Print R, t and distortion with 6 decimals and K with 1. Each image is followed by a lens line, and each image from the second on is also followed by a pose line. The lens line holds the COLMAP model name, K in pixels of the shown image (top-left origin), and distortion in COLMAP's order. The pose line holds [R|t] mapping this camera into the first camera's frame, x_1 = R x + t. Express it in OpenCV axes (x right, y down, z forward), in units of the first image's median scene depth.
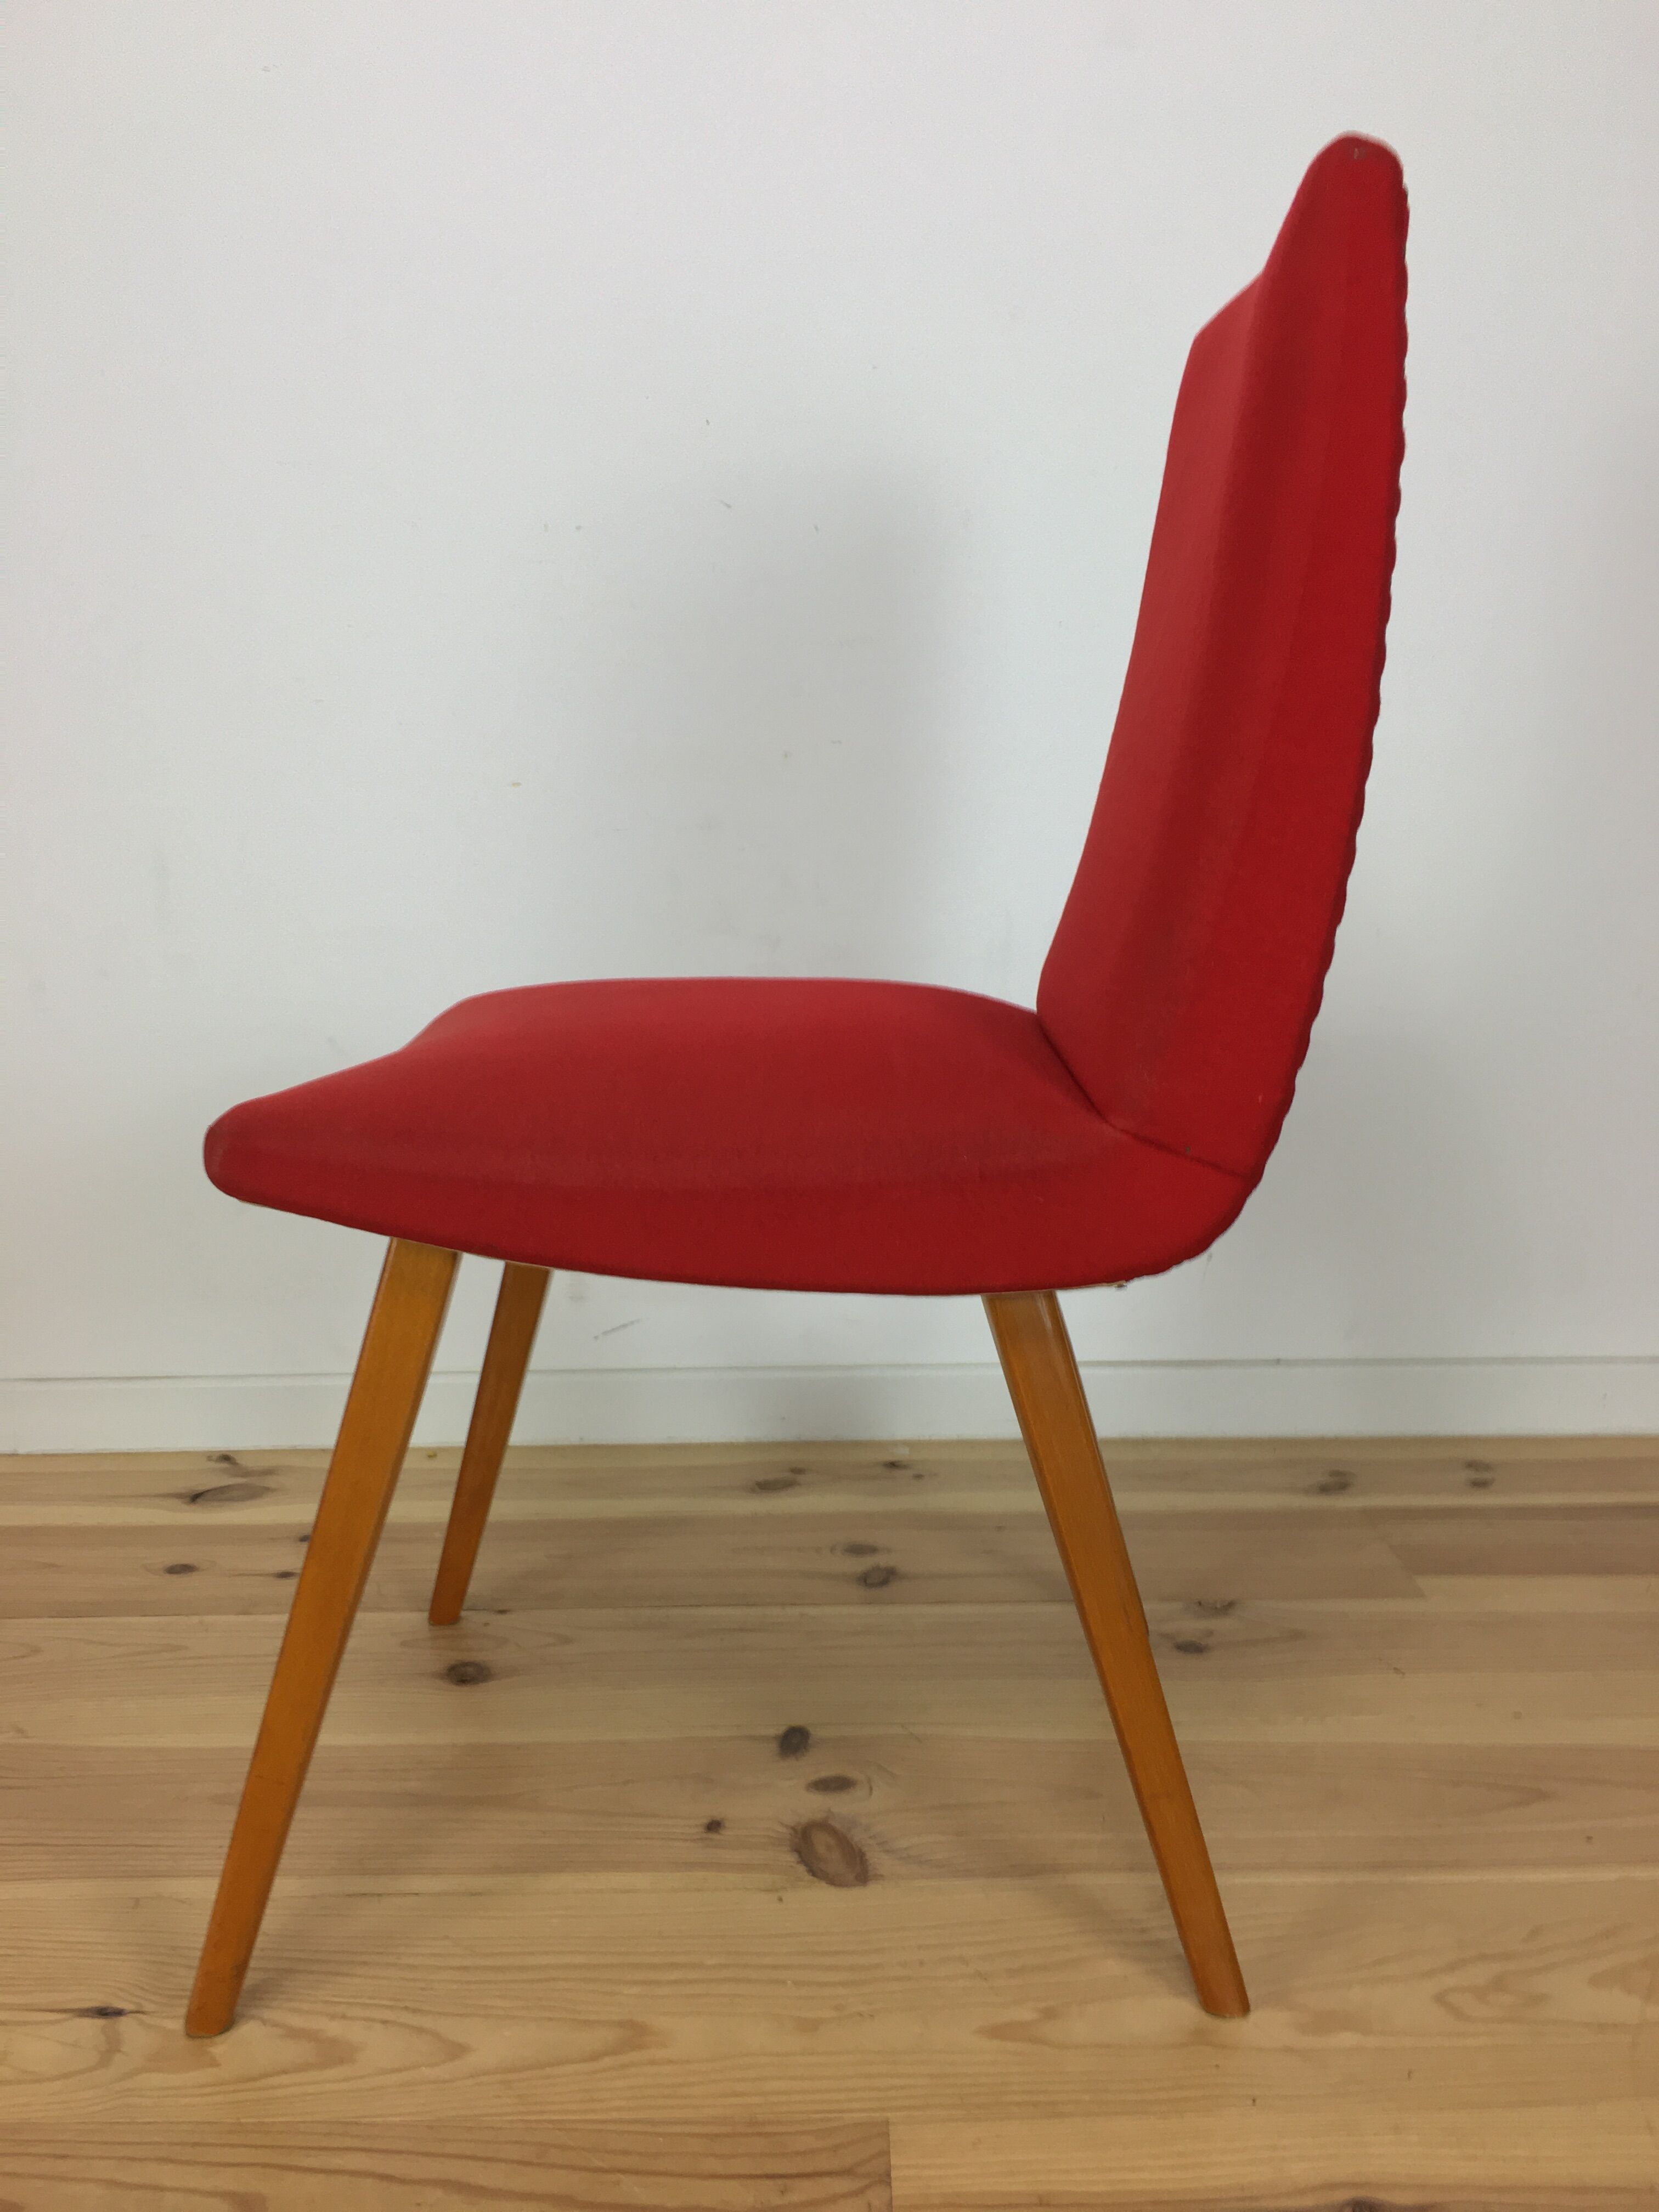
lens RADIAL K [[1890.5, 0, 825.2], [0, 1890.5, 1098.7], [0, 0, 1]] dist [0.079442, -0.126700]
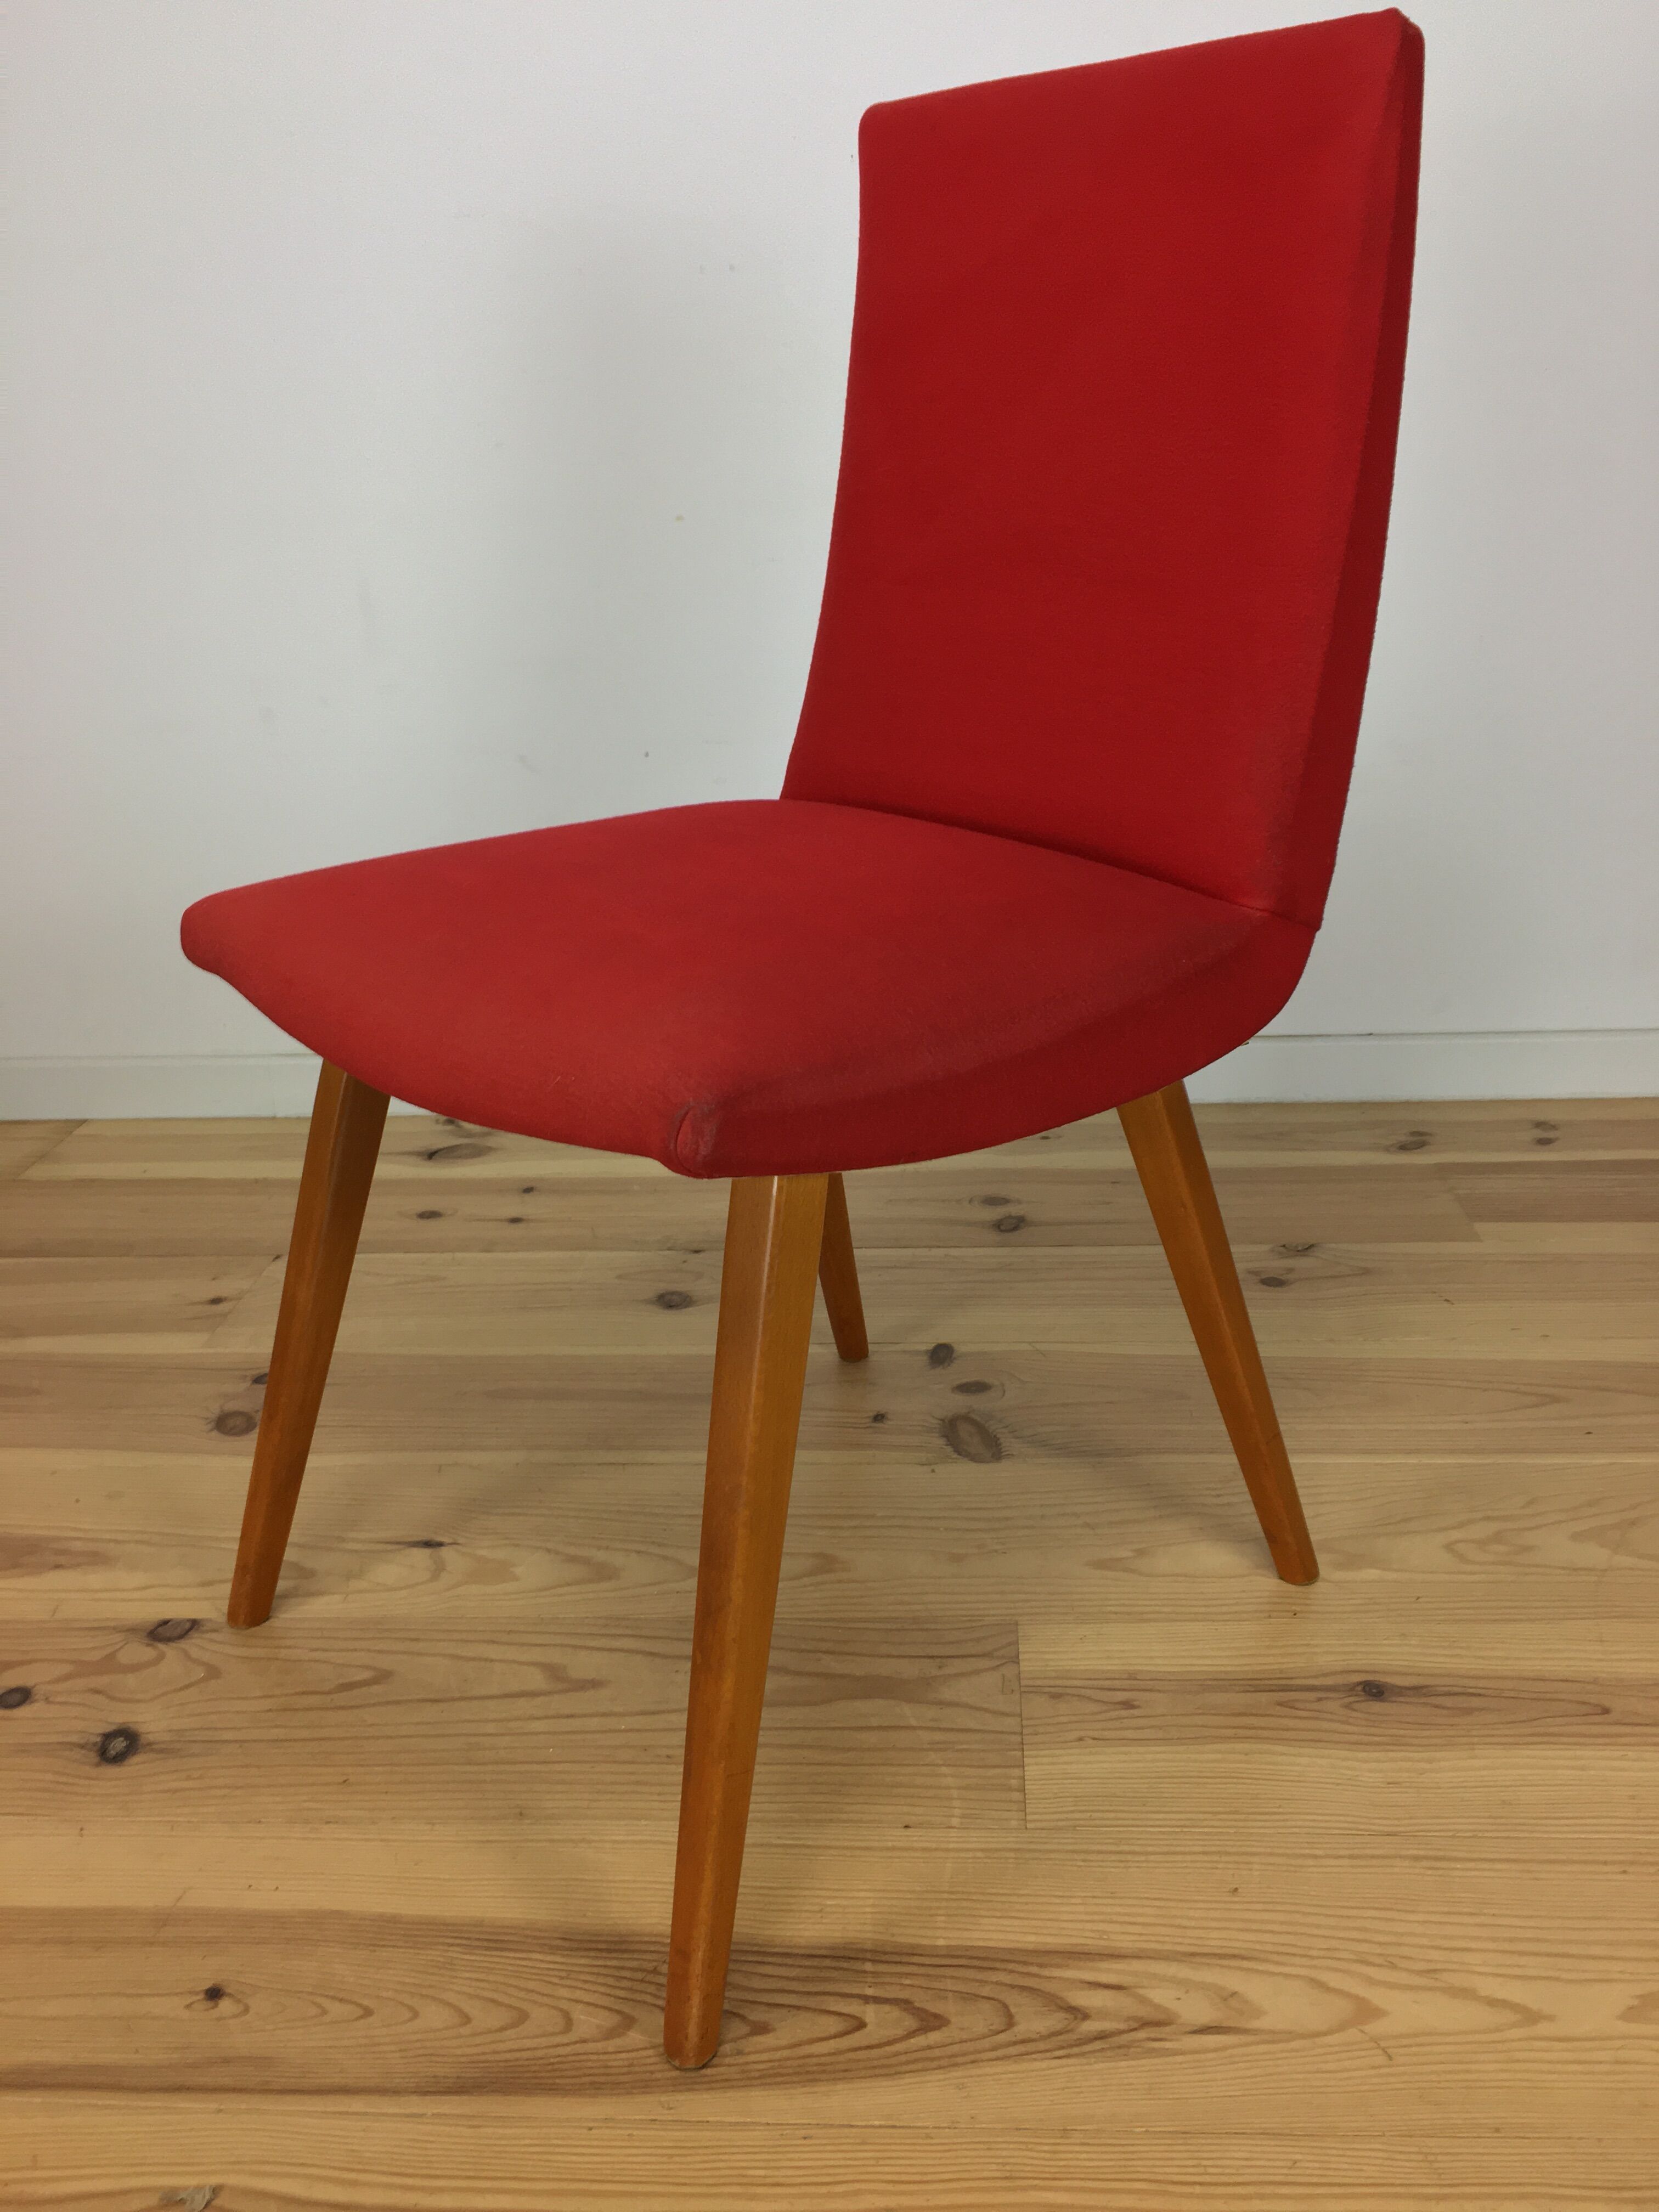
lens RADIAL K [[1890.5, 0, 835.6], [0, 1890.5, 1105.4], [0, 0, 1]] dist [0.079442, -0.126700]
pose [[0.997905, -0.003335, -0.064613, -0.005223], [0.015664, 0.981415, 0.191257, -0.061569], [0.062775, -0.191869, 0.979411, -0.189855]]
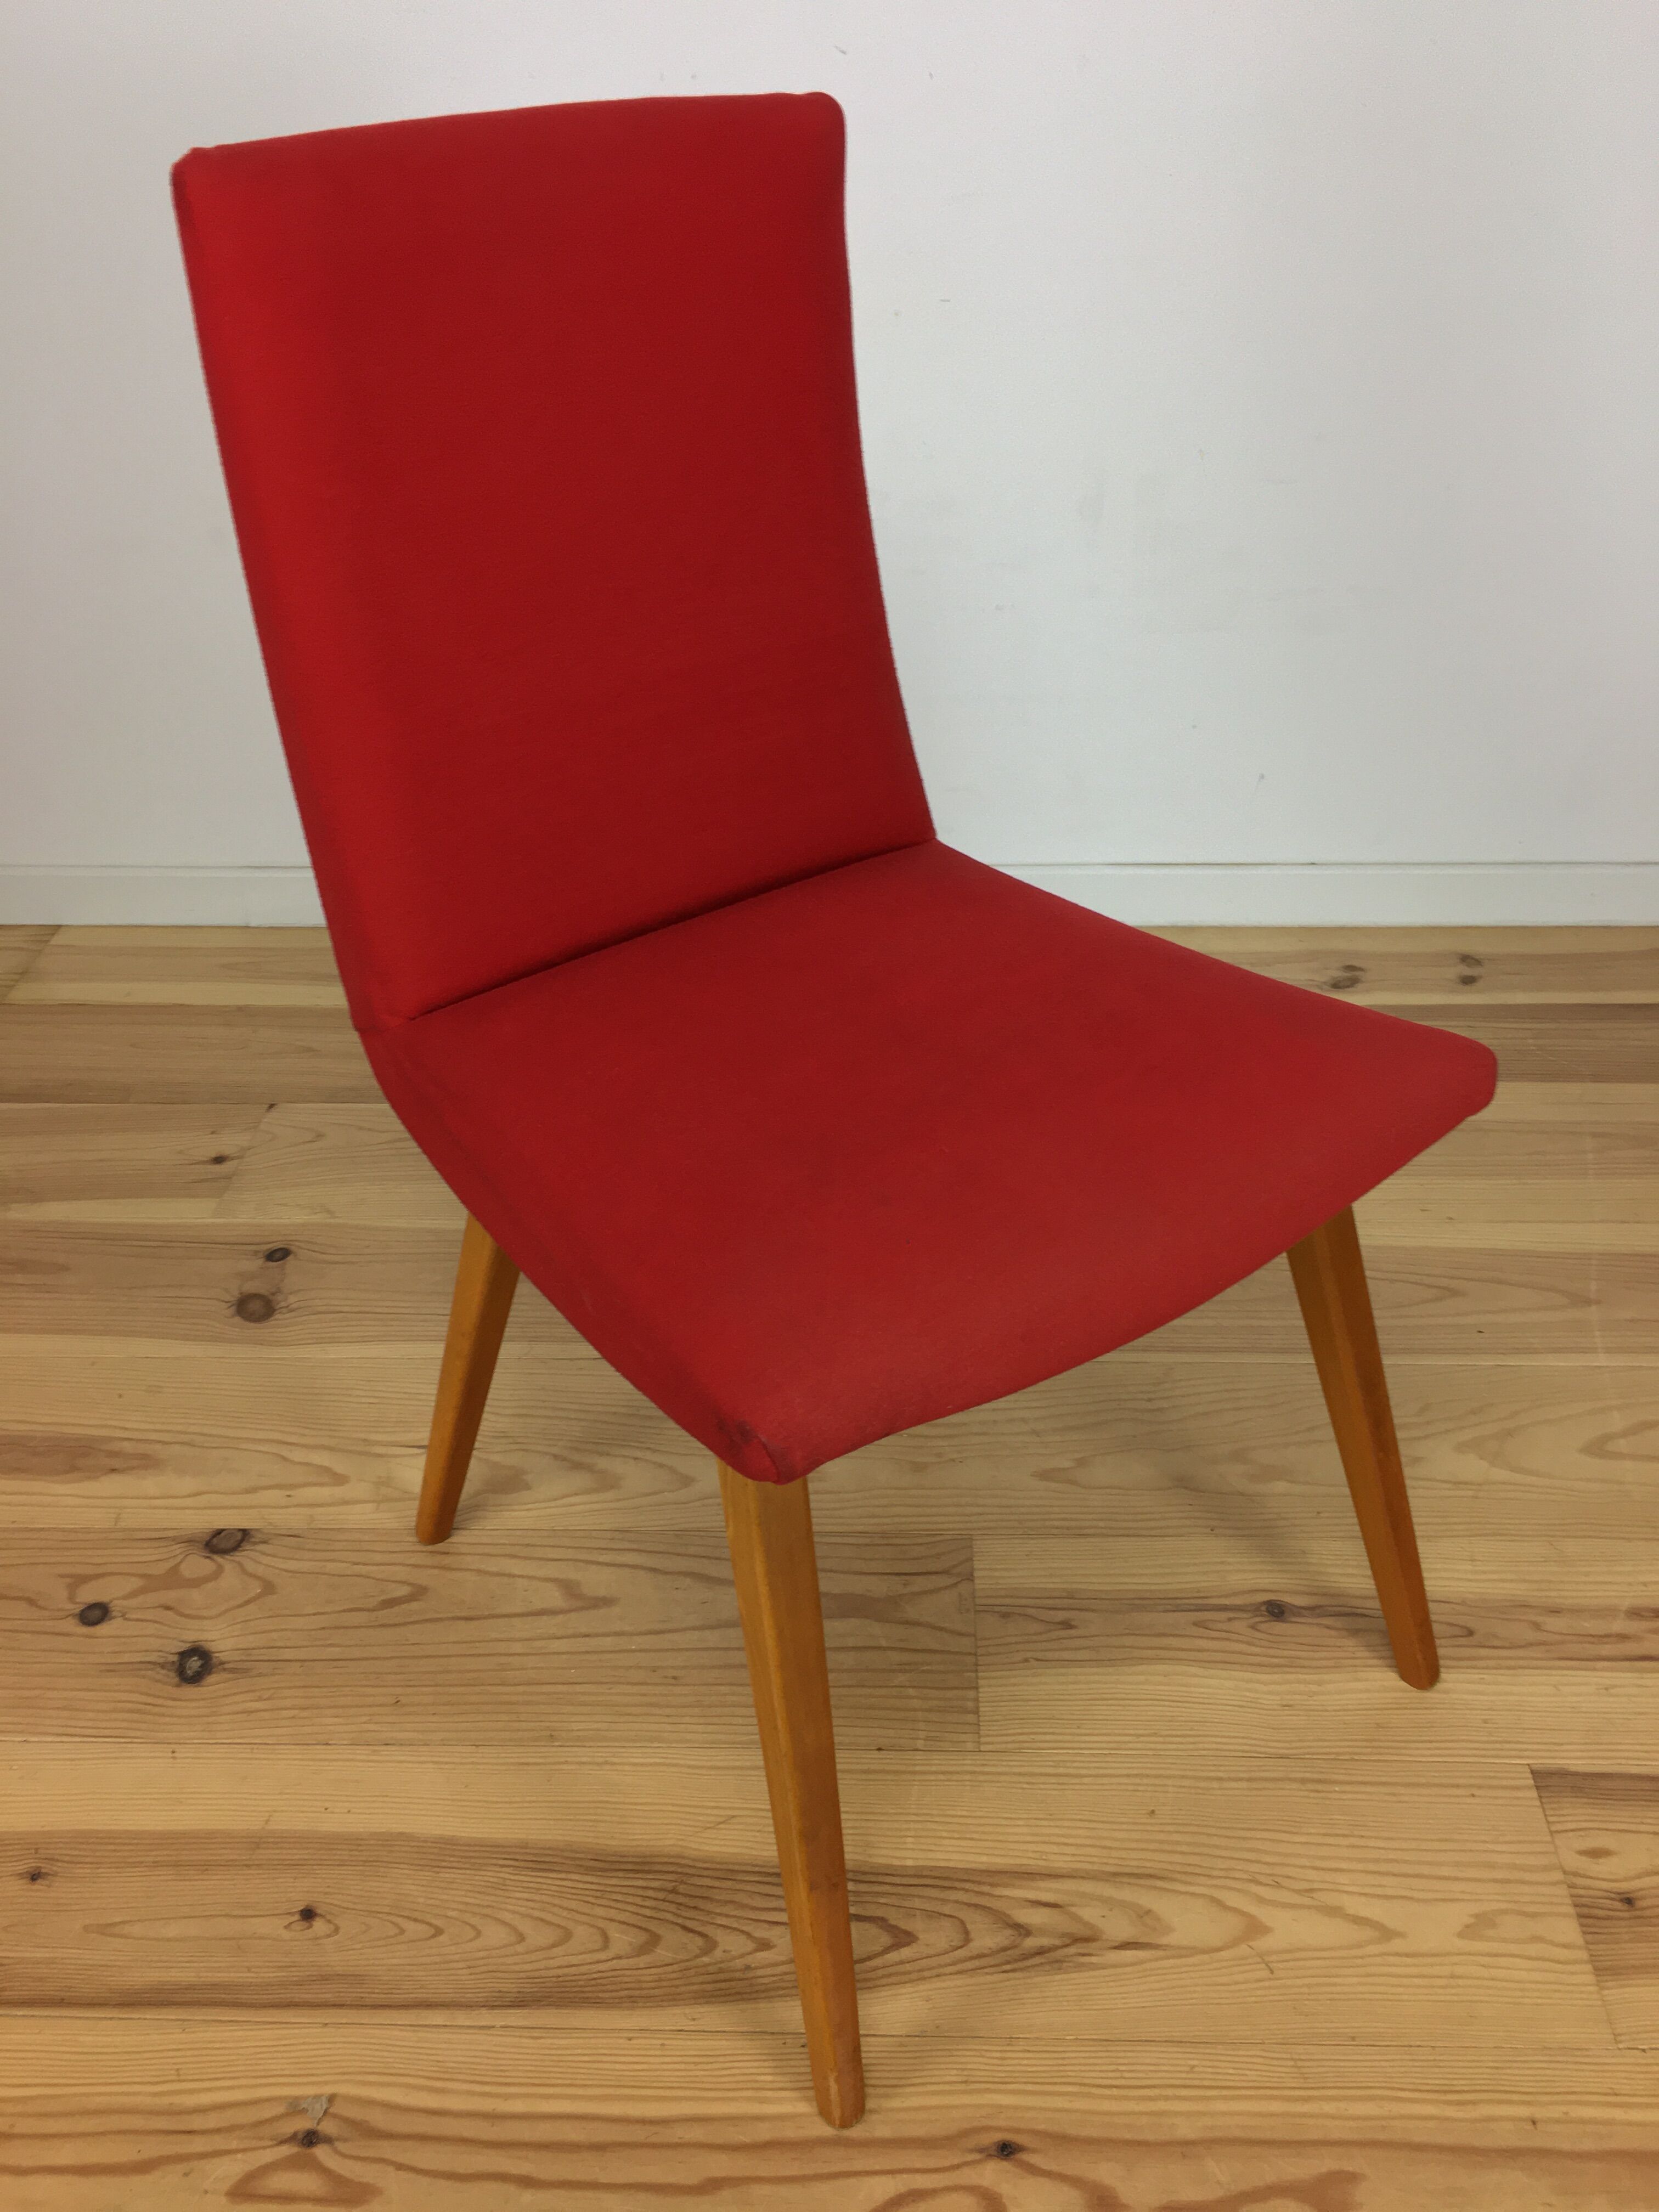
lens RADIAL K [[1890.5, 0, 832.7], [0, 1890.5, 1104.4], [0, 0, 1]] dist [0.079442, -0.126700]
pose [[0.999540, 0.014473, -0.026662, -0.033580], [-0.002211, 0.911291, 0.411757, -0.318686], [0.030256, -0.411508, 0.910904, -0.195819]]
